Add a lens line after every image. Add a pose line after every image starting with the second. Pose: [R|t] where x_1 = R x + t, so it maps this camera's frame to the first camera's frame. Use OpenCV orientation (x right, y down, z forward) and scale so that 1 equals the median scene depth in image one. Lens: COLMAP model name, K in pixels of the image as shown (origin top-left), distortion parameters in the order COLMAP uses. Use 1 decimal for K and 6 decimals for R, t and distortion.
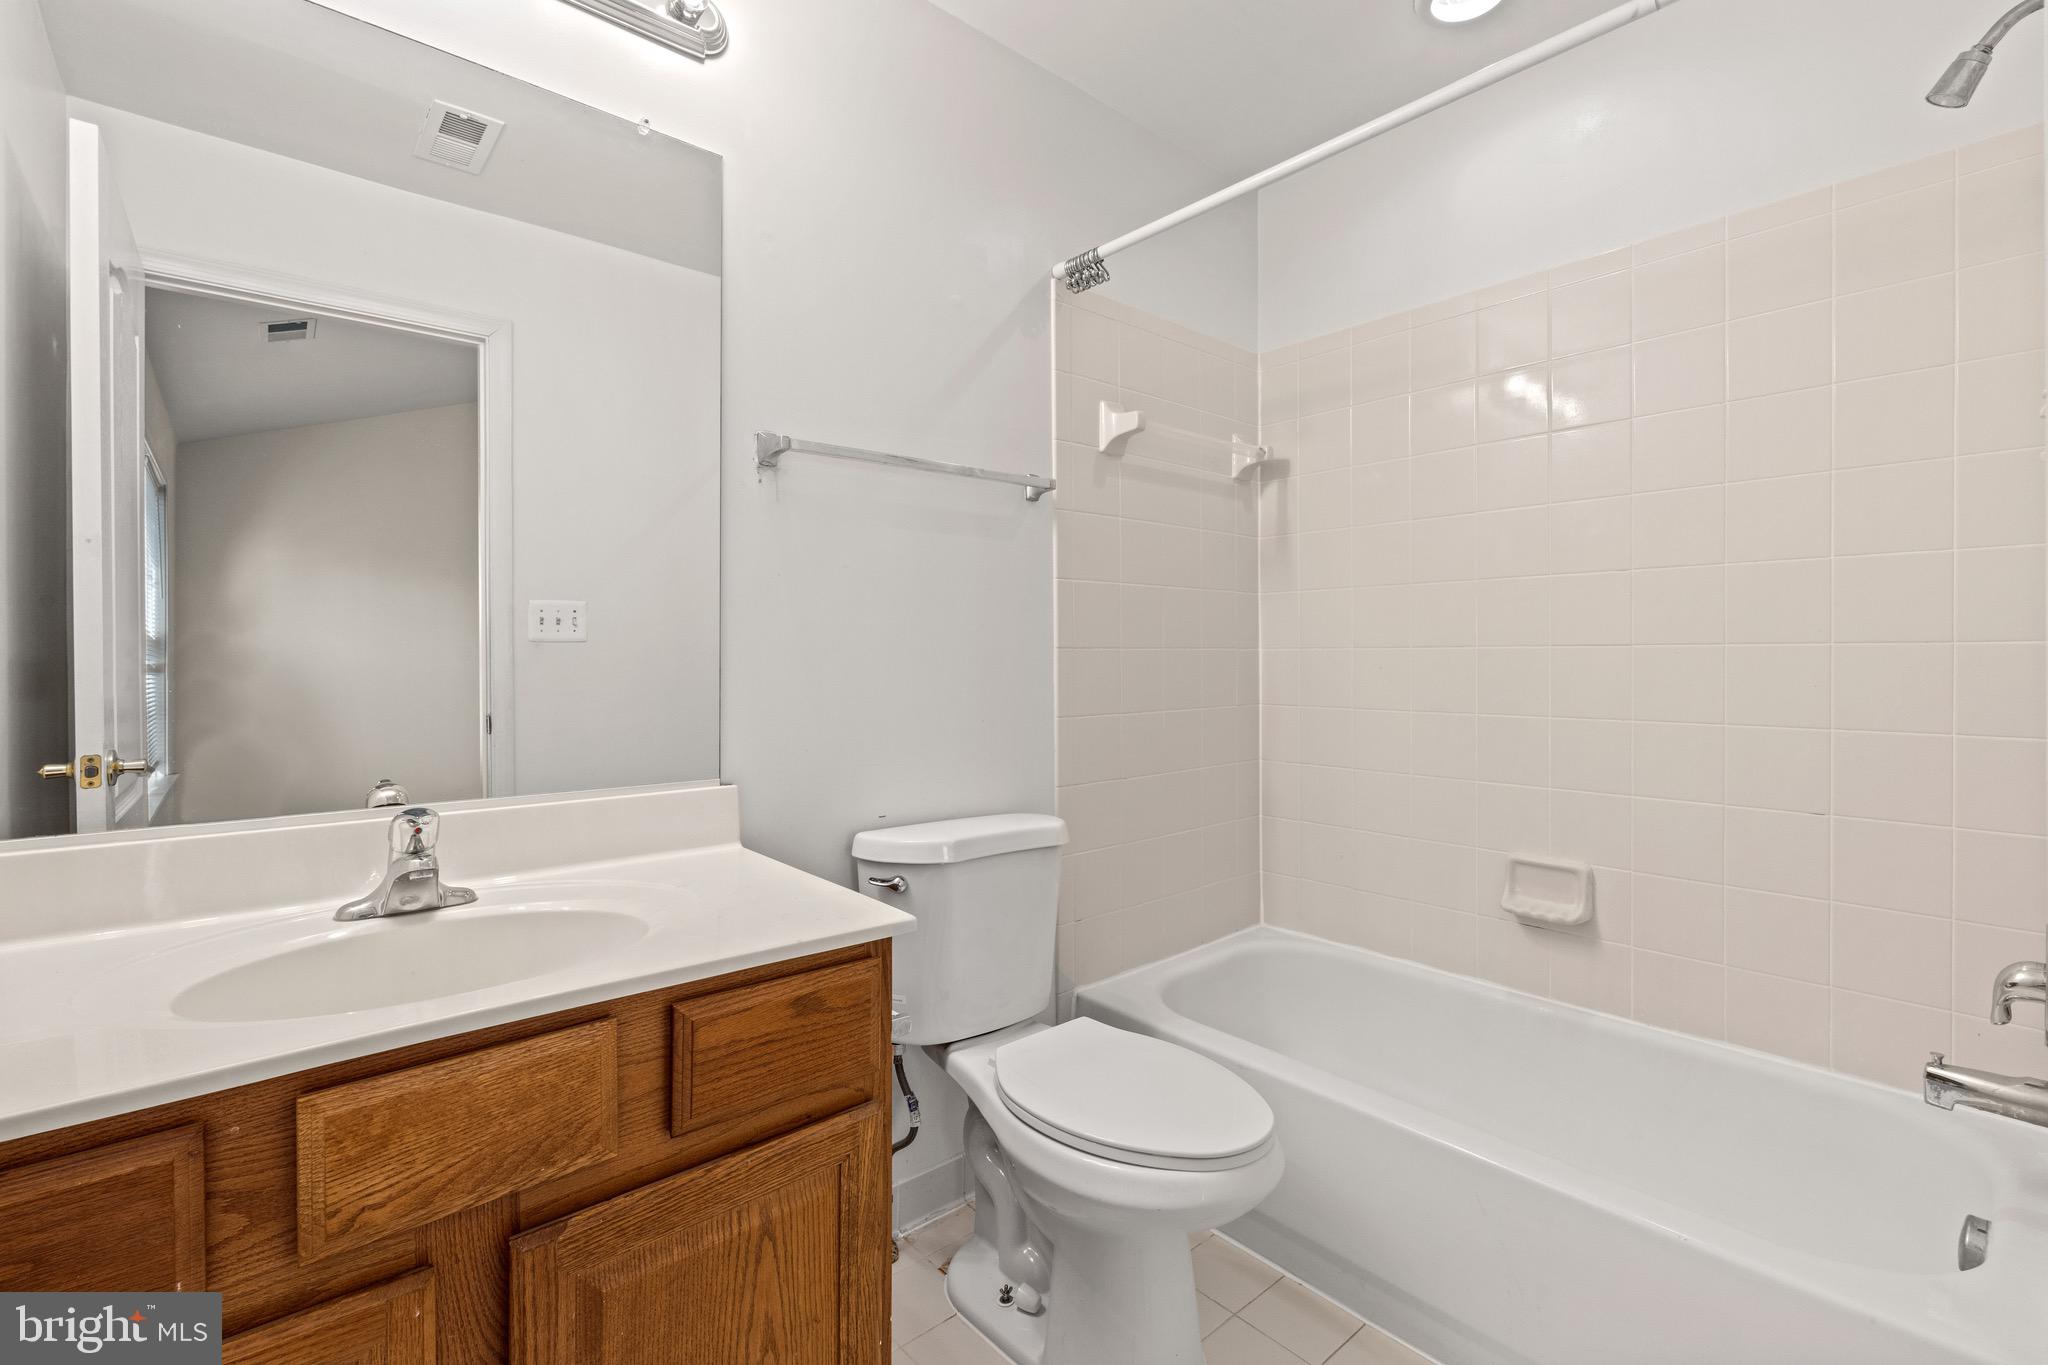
lens RADIAL K [[893.4, 0, 1024.0], [0, 893.4, 682.5], [0, 0, 1]] dist [-0.002250, -0.000173]
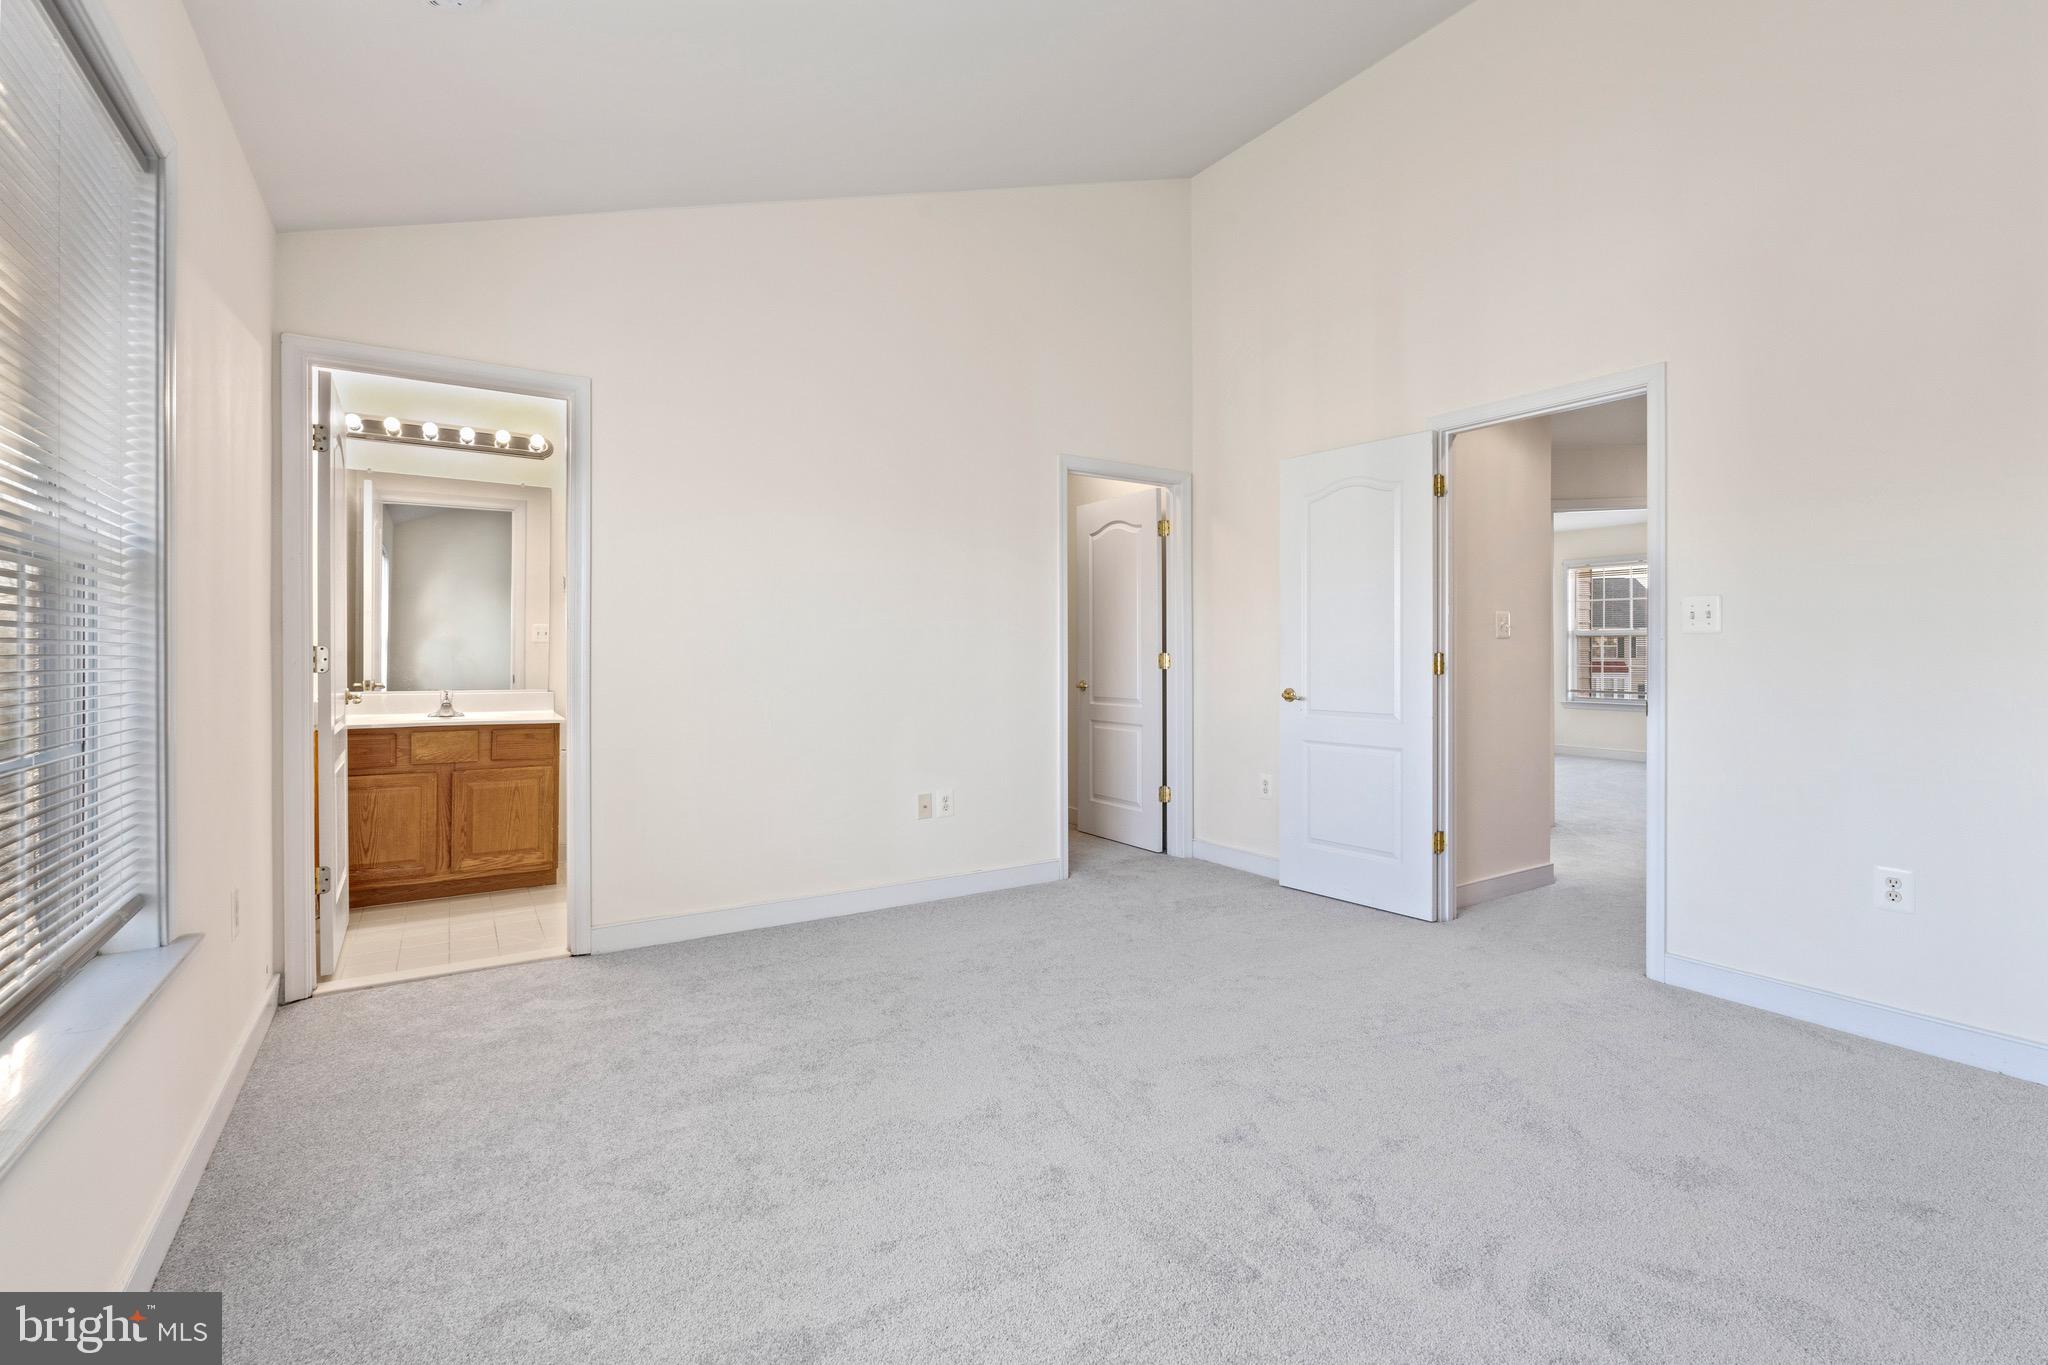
lens RADIAL K [[893.4, 0, 1024.0], [0, 893.4, 682.5], [0, 0, 1]] dist [-0.002250, -0.000173]
pose [[0.989464, 0.011644, -0.144307, 2.582719], [-0.010845, 0.999921, 0.006323, 0.069474], [0.144370, -0.004692, 0.989513, -2.708824]]
